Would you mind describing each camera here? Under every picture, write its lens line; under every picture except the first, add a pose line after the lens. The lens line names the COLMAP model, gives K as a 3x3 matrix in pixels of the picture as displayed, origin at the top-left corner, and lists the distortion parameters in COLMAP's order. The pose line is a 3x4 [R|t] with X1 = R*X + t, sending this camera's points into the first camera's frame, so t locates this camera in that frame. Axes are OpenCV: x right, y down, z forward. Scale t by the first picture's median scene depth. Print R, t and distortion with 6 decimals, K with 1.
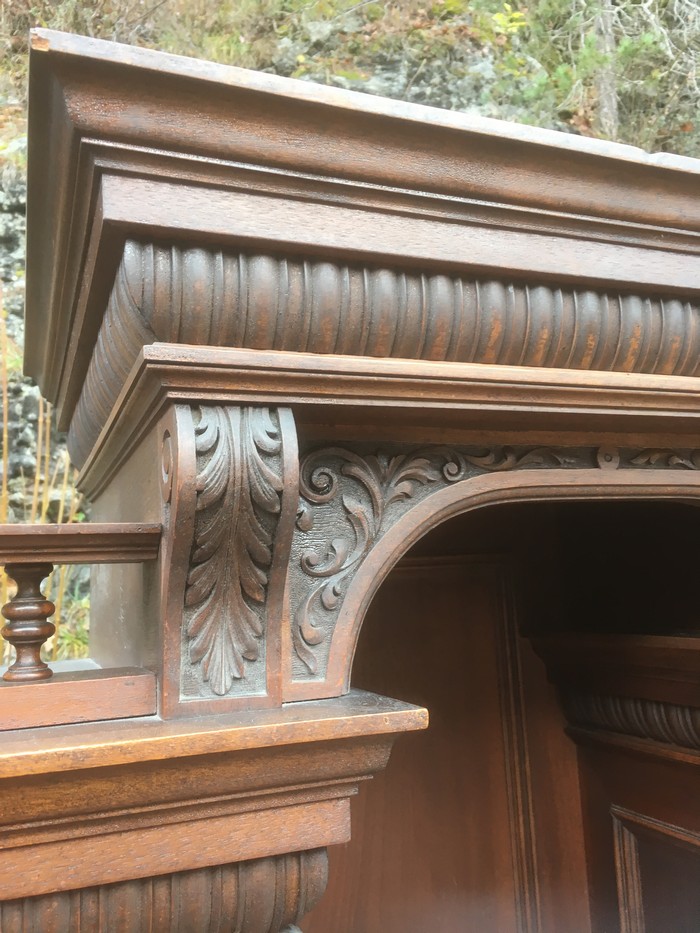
lens RADIAL K [[790.6, 0, 353.1], [0, 790.6, 462.9], [0, 0, 1]] dist [0.080508, -0.120977]
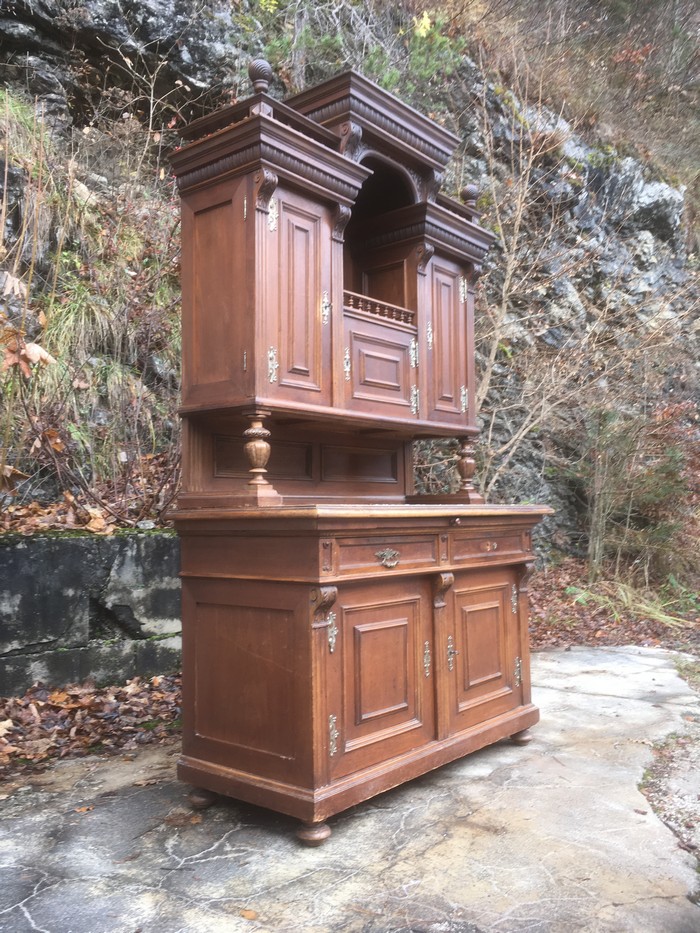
lens RADIAL K [[790.6, 0, 353.1], [0, 790.6, 462.9], [0, 0, 1]] dist [0.080508, -0.120977]
pose [[0.883408, 0.066518, 0.463860, -2.927826], [-0.100567, 0.993722, 0.049027, 2.328516], [-0.457686, -0.089960, 0.884551, -5.021166]]
